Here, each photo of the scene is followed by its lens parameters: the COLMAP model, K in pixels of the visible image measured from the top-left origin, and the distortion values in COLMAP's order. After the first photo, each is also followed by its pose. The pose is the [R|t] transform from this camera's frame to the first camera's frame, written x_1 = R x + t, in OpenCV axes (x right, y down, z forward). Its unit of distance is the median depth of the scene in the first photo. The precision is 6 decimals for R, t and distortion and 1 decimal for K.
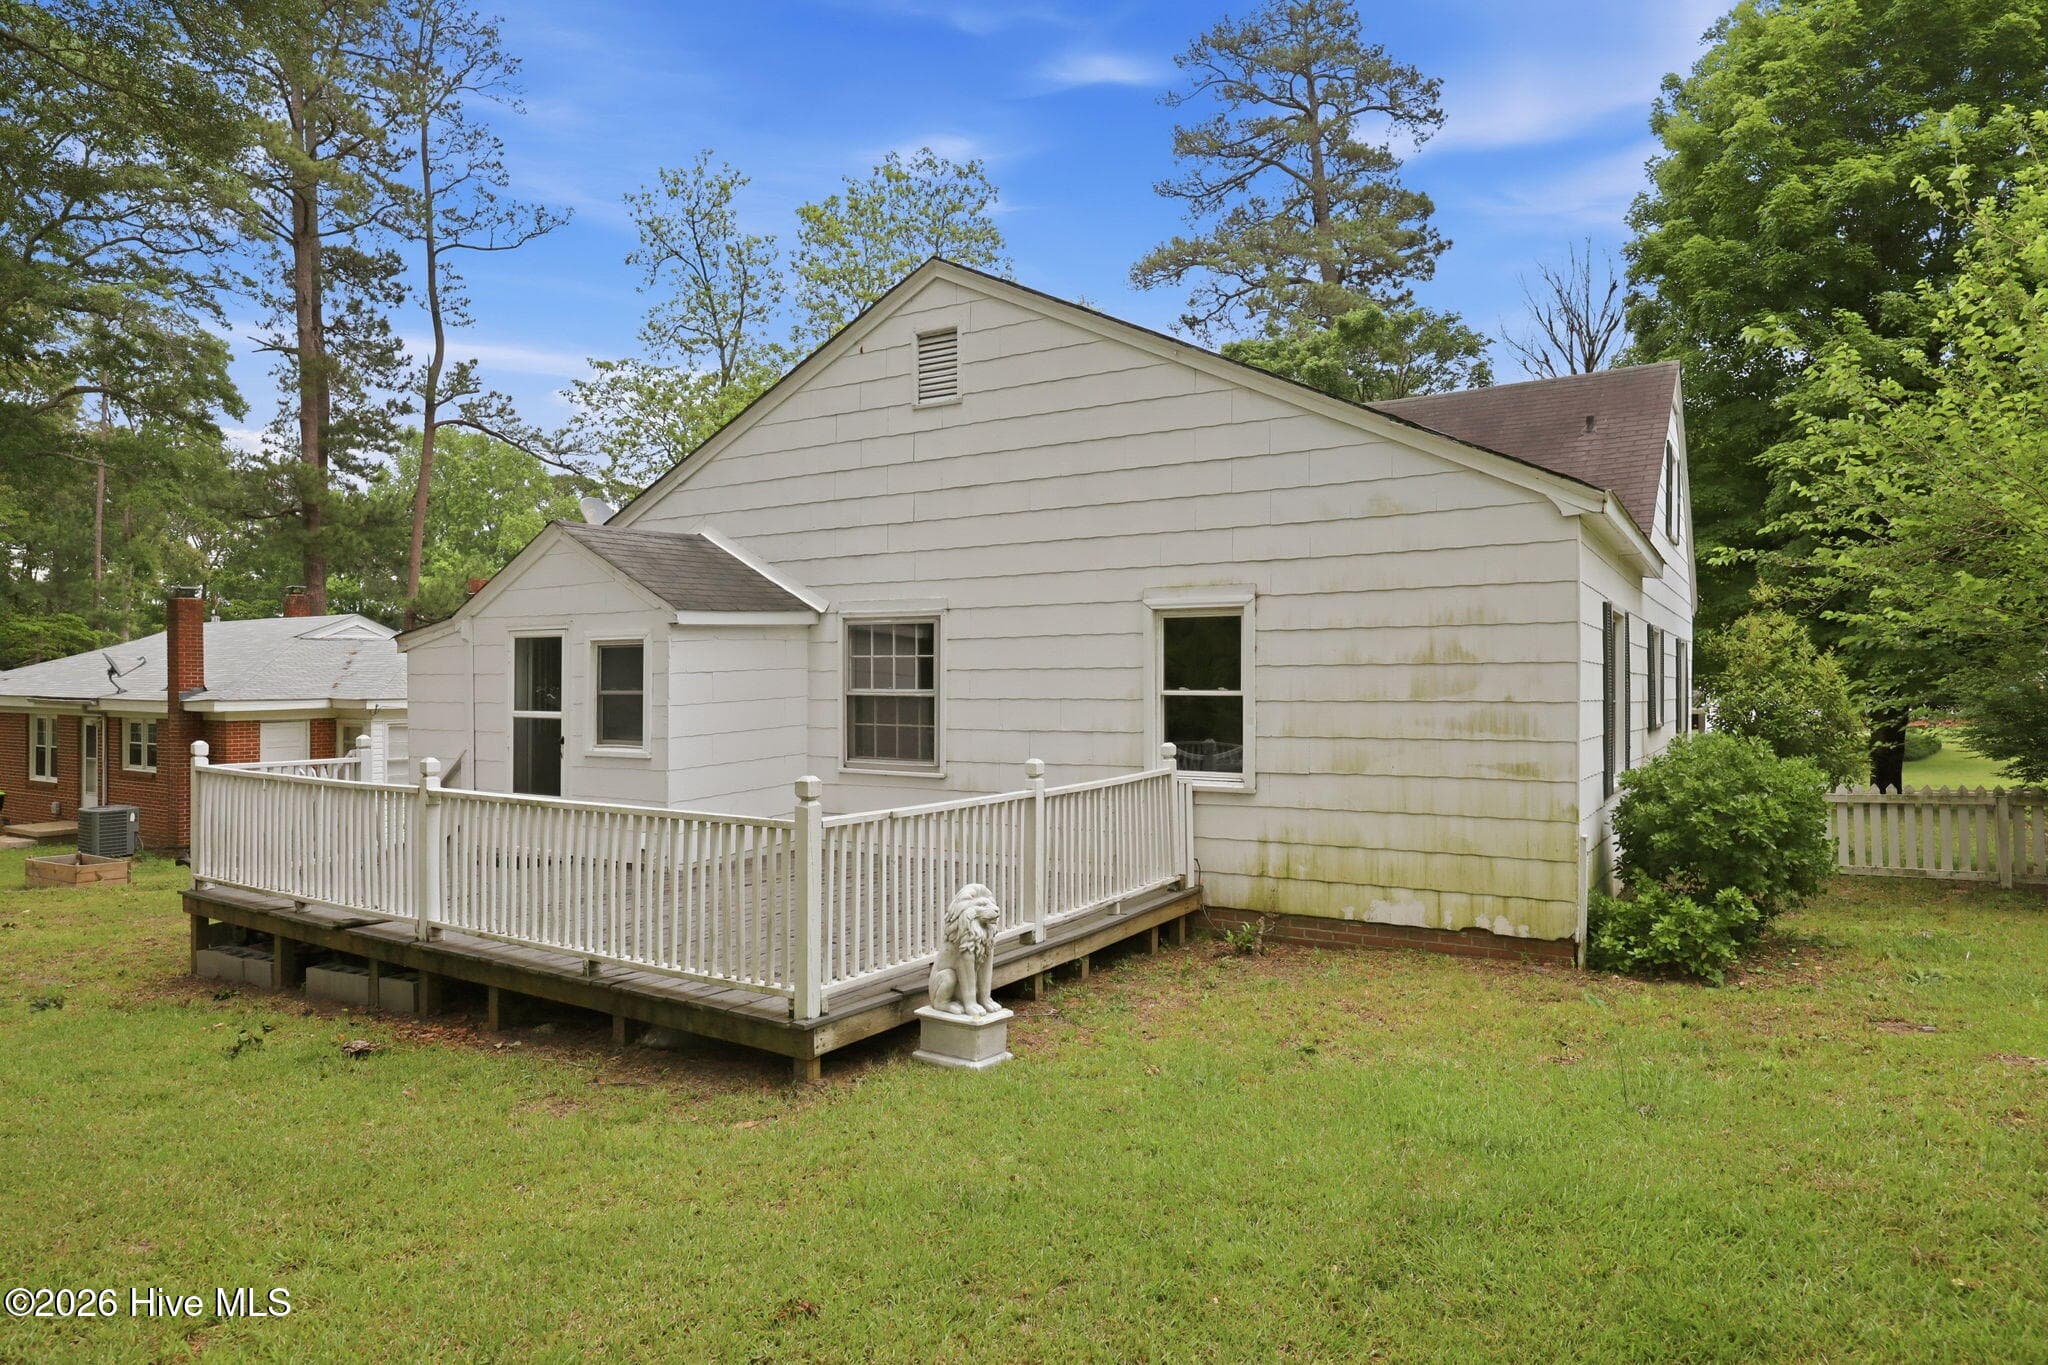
lens RADIAL K [[1207.3, 0, 1048.1], [0, 1207.3, 684.5], [0, 0, 1]] dist [-0.006574, 0.010836]
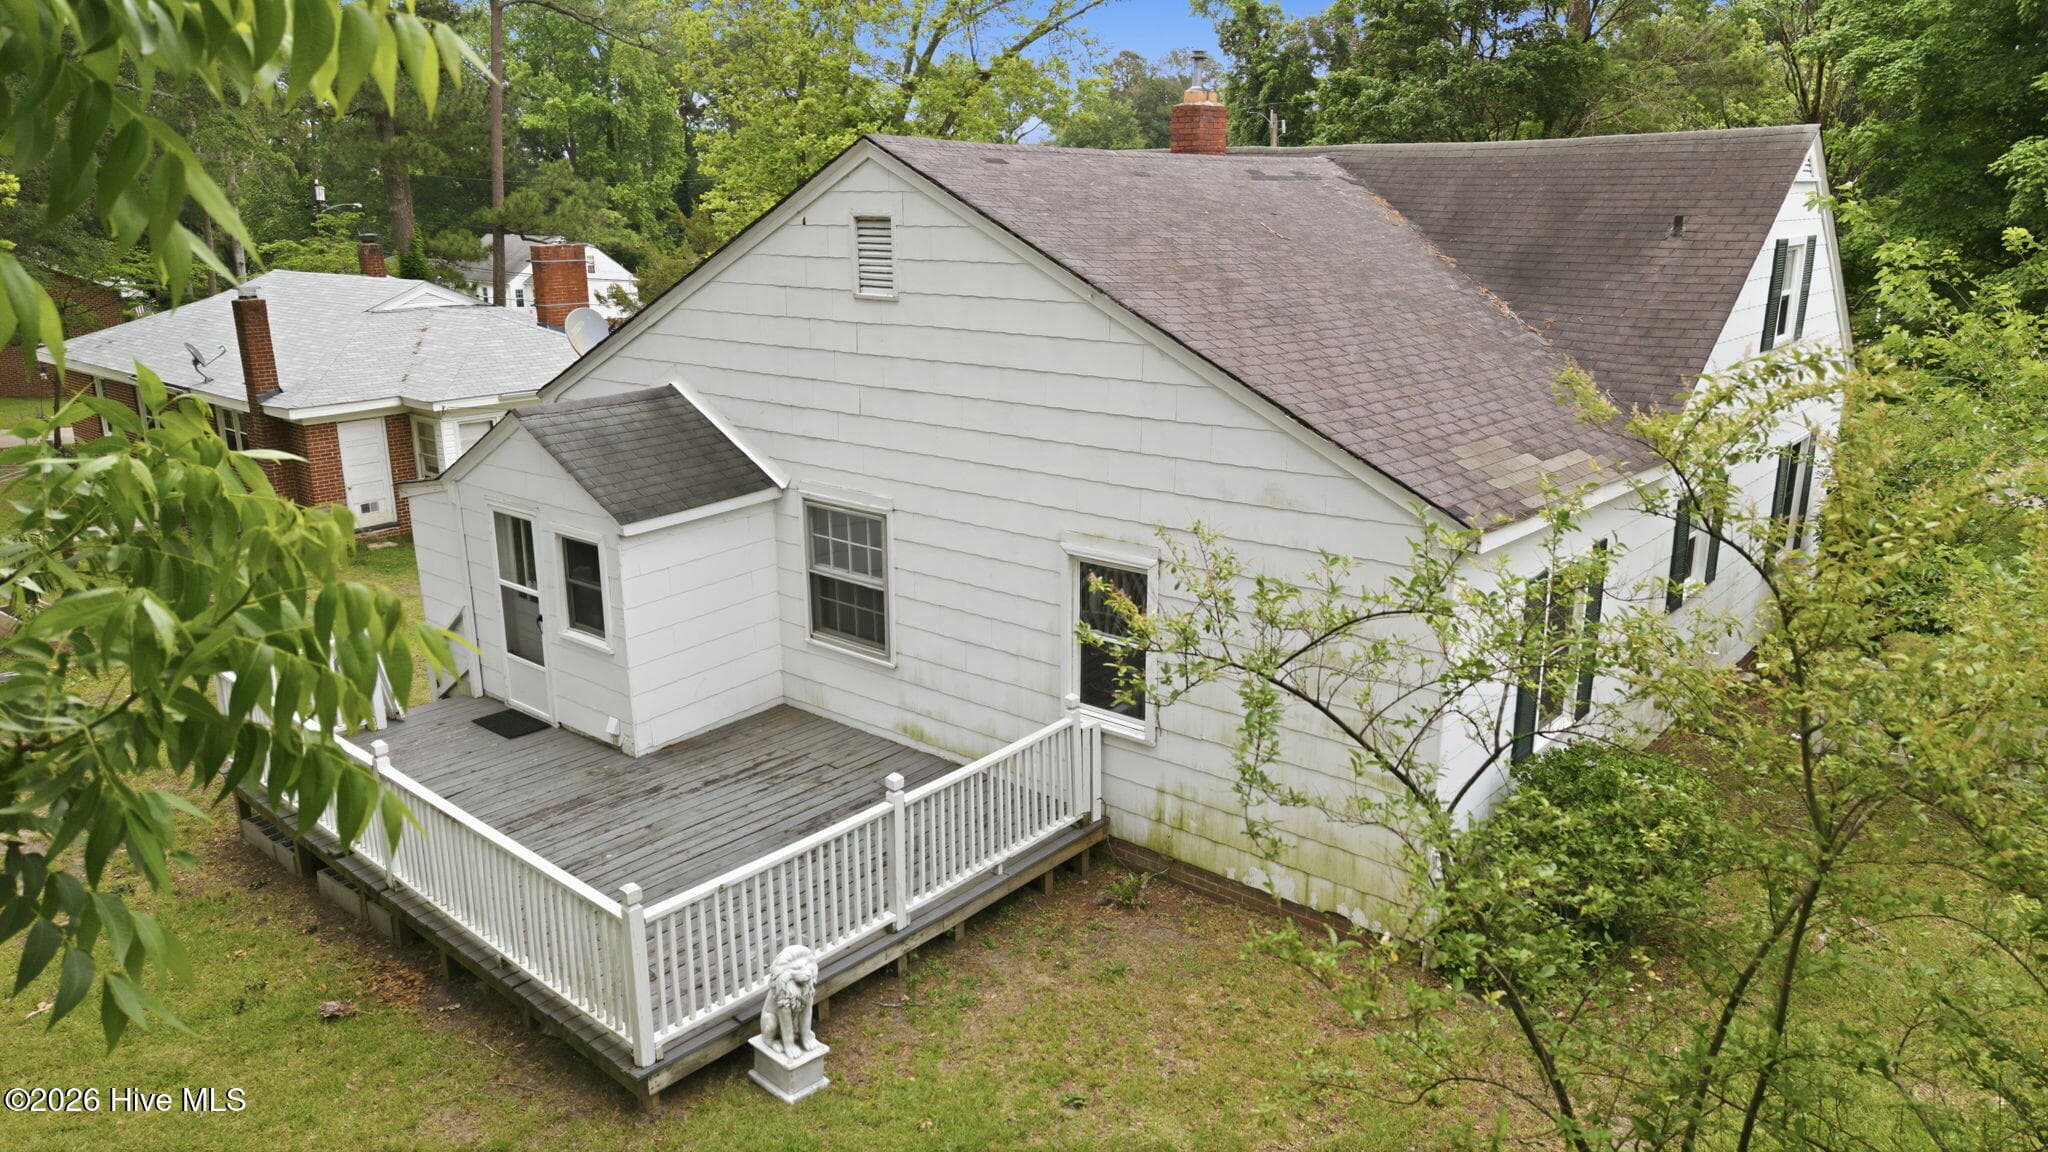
lens RADIAL K [[1358.2, 0, 1049.0], [0, 1358.2, 581.5], [0, 0, 1]] dist [0.037532, -0.041388]
pose [[0.989117, 0.040729, -0.141383, 0.219510], [-0.001048, 0.962848, 0.270042, -0.327877], [0.147129, -0.266955, 0.952412, -0.071768]]
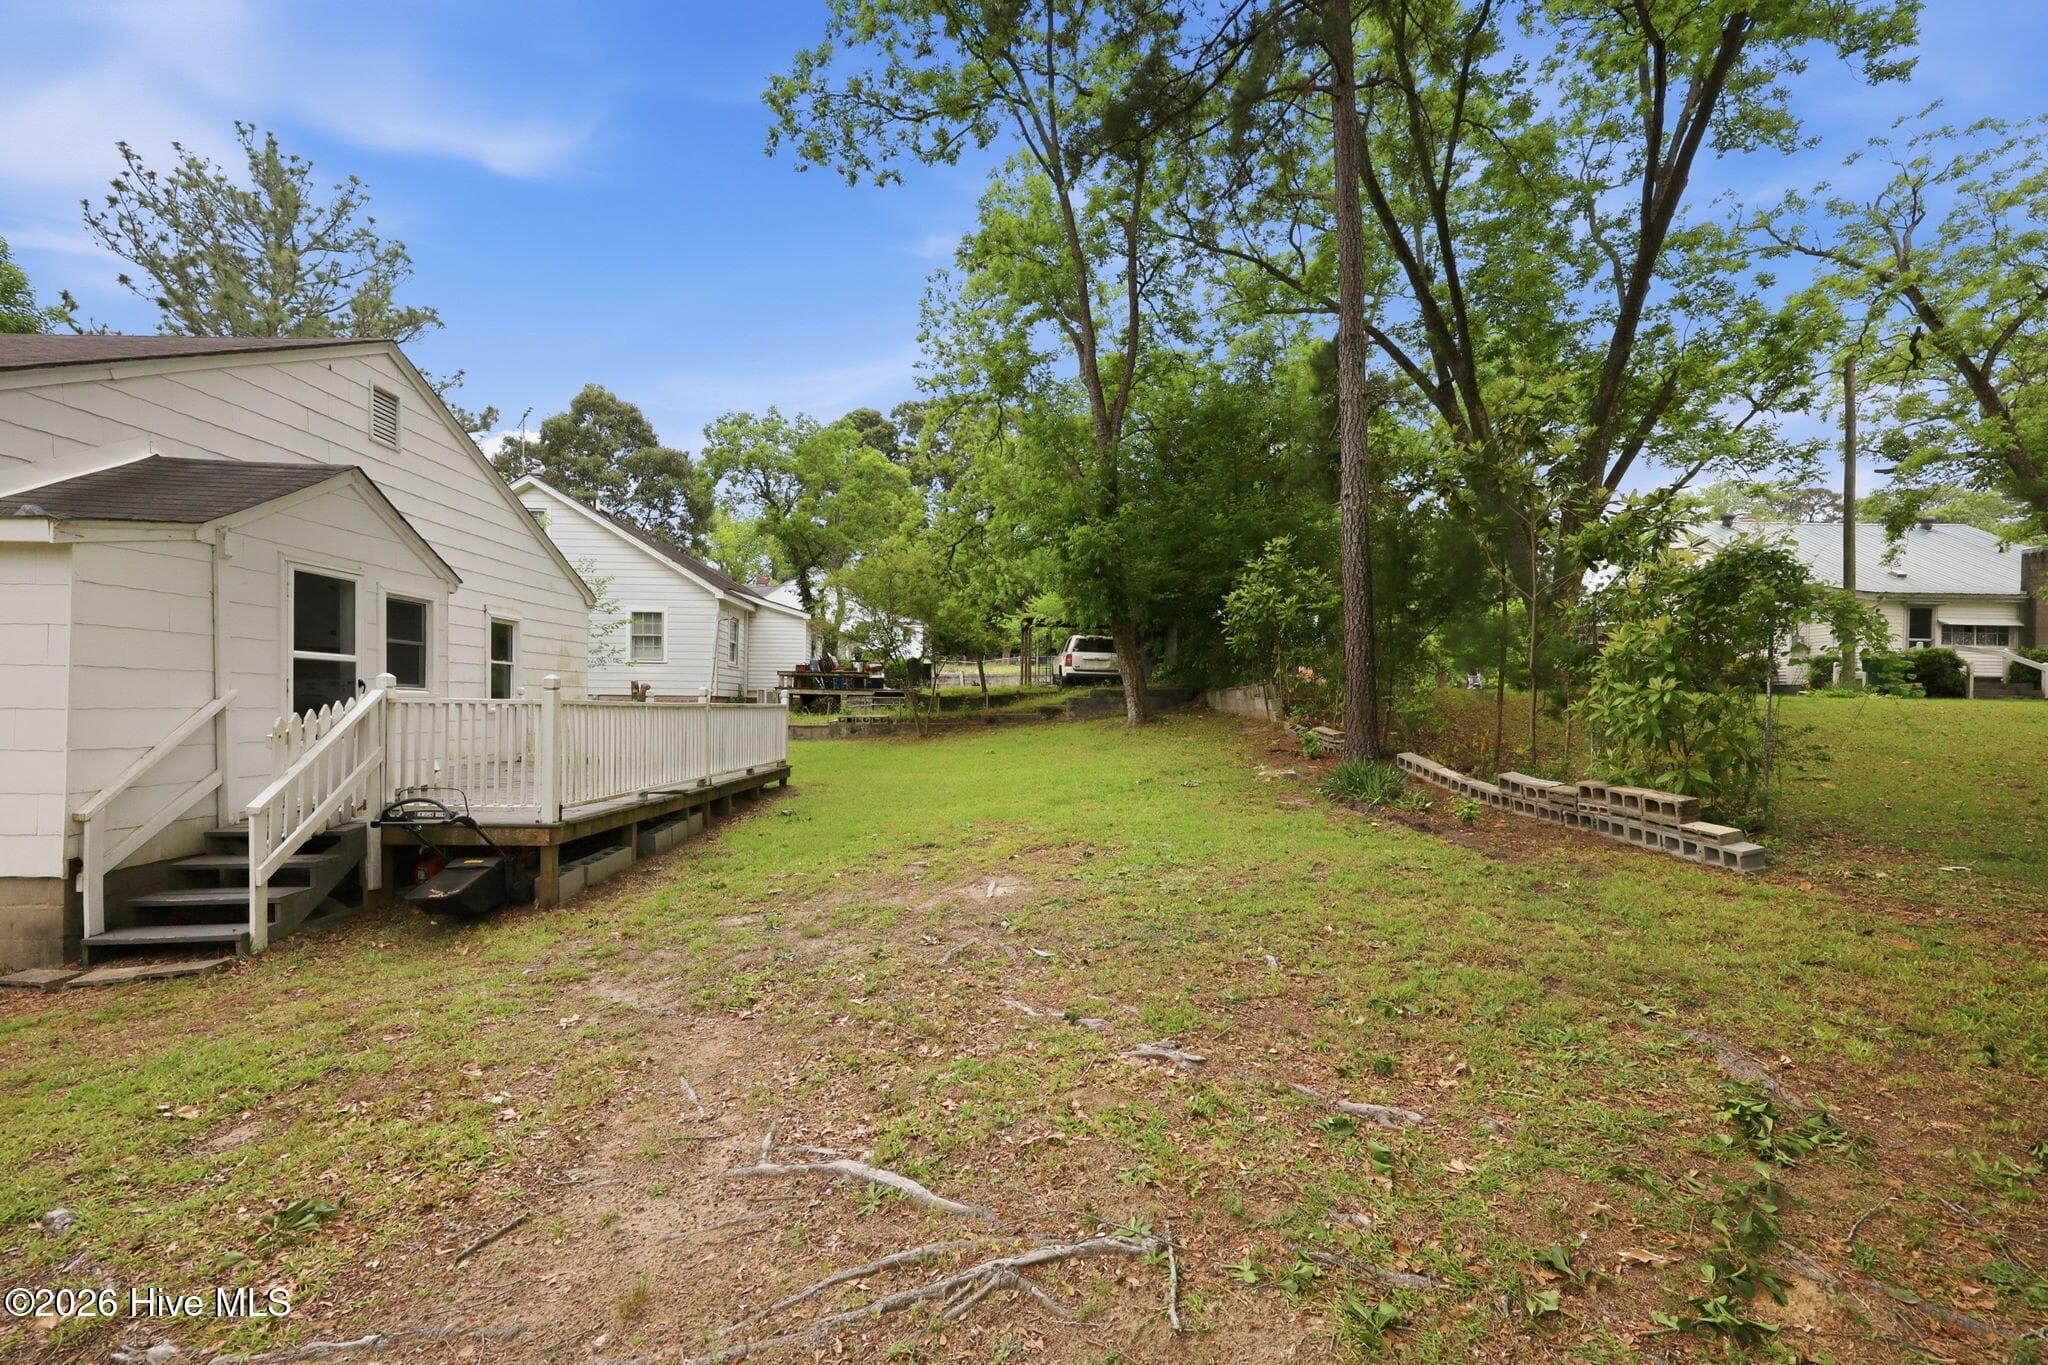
lens RADIAL K [[859.7, 0, 1025.2], [0, 859.7, 713.4], [0, 0, 1]] dist [0.003323, 0.000906]
pose [[-0.537816, -0.014298, 0.842941, -1.417704], [-0.011109, 0.999890, 0.009872, 0.062366], [-0.842989, -0.004055, -0.537915, 0.975005]]
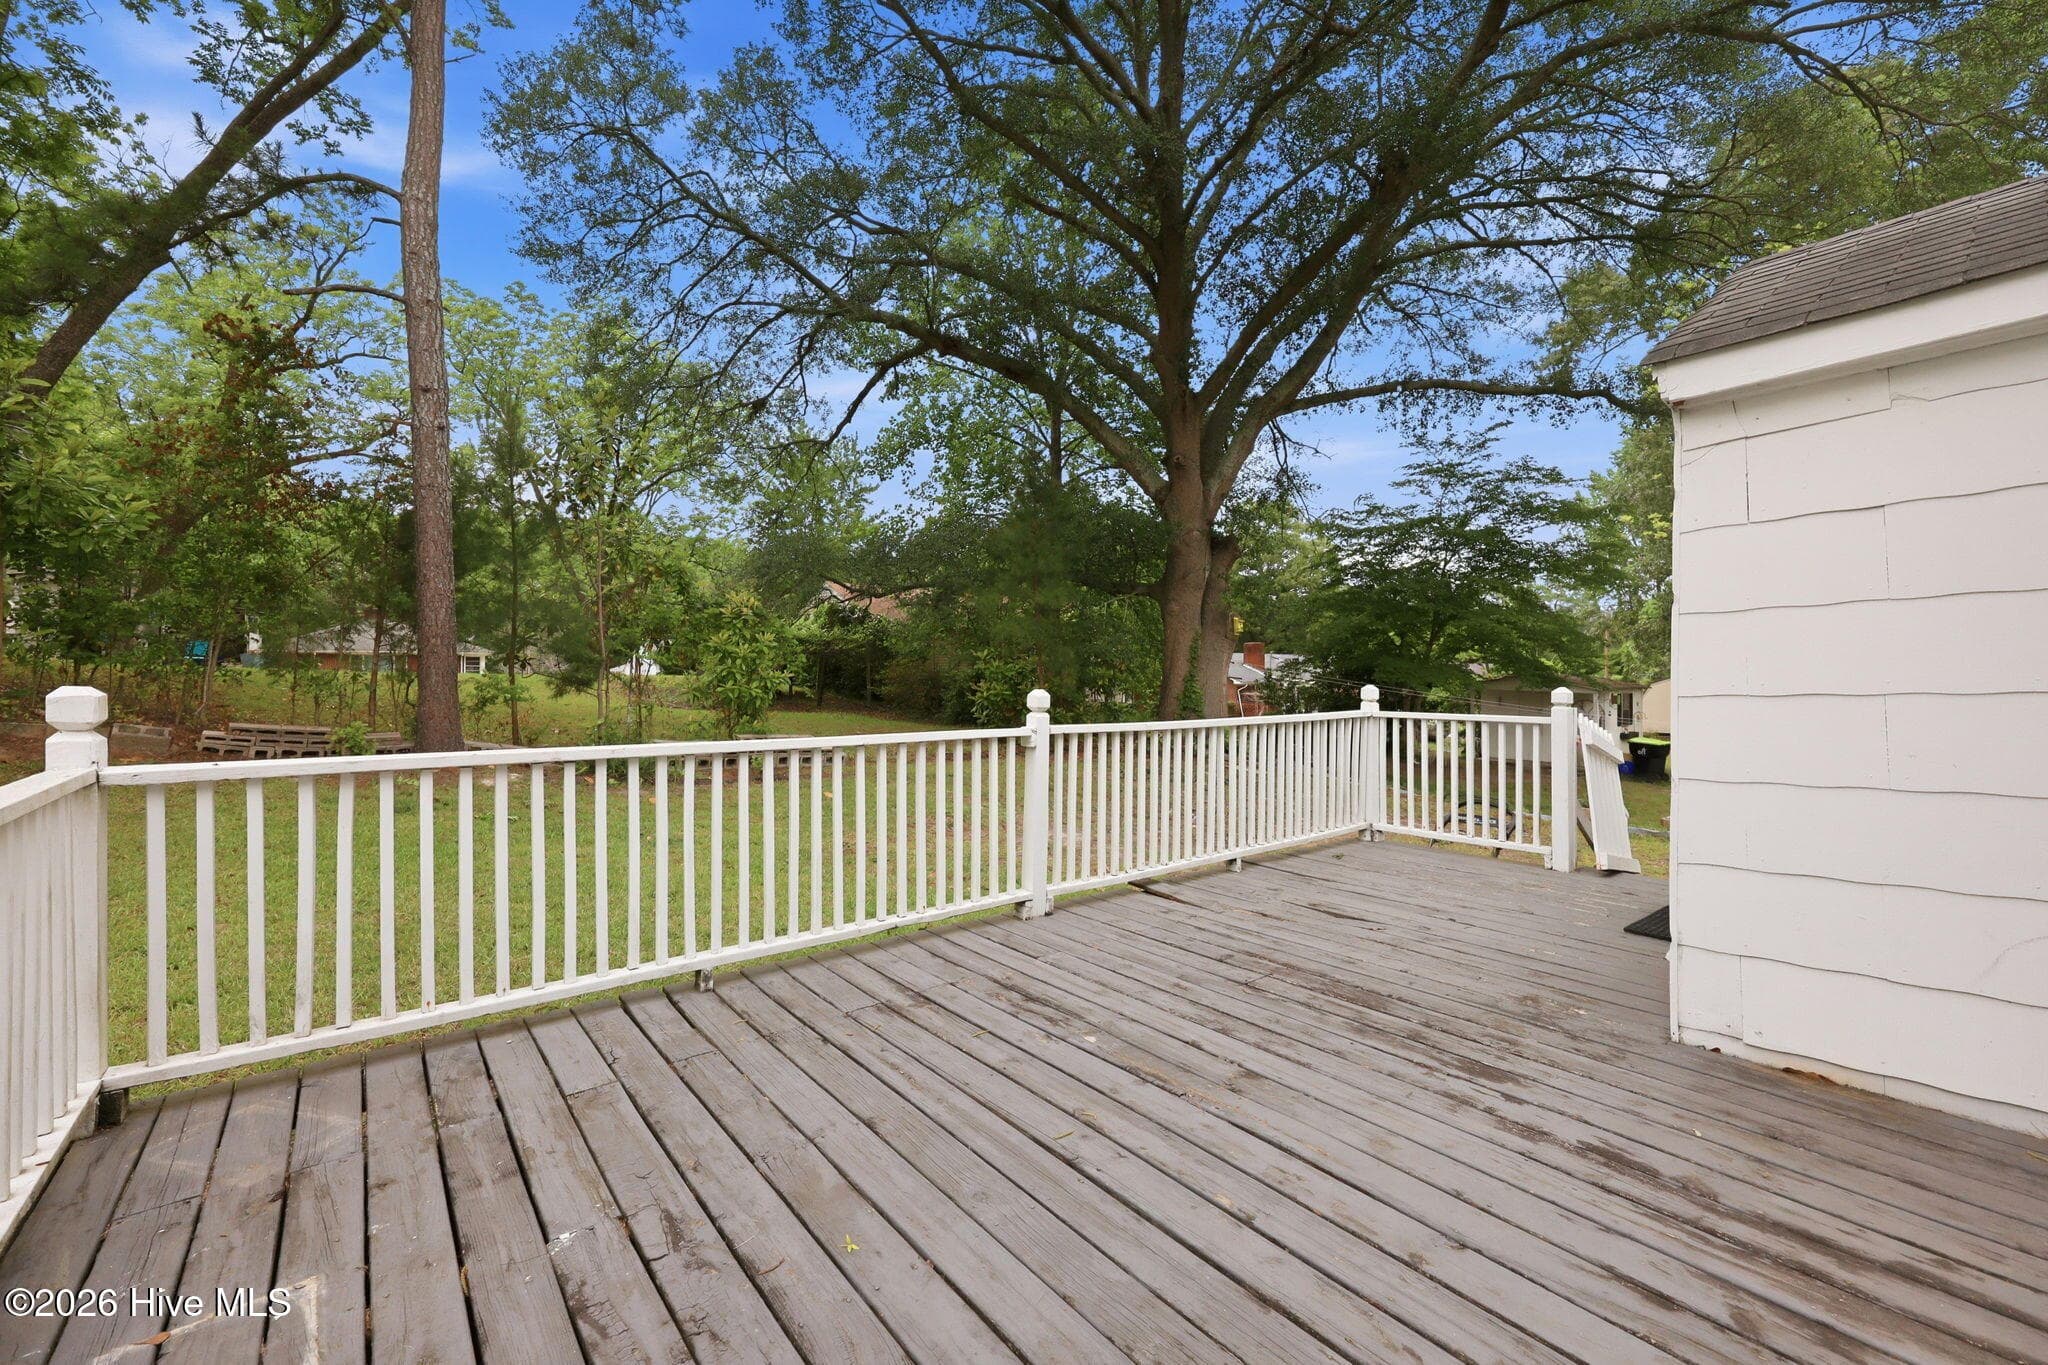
lens RADIAL K [[829.8, 0, 1030.7], [0, 829.8, 675.7], [0, 0, 1]] dist [0.002829, -0.000140]
pose [[-0.325577, -0.003890, -0.945508, 0.010842], [-0.007017, 0.999974, -0.001698, 0.039554], [0.945490, 0.006082, -0.325595, 0.888614]]
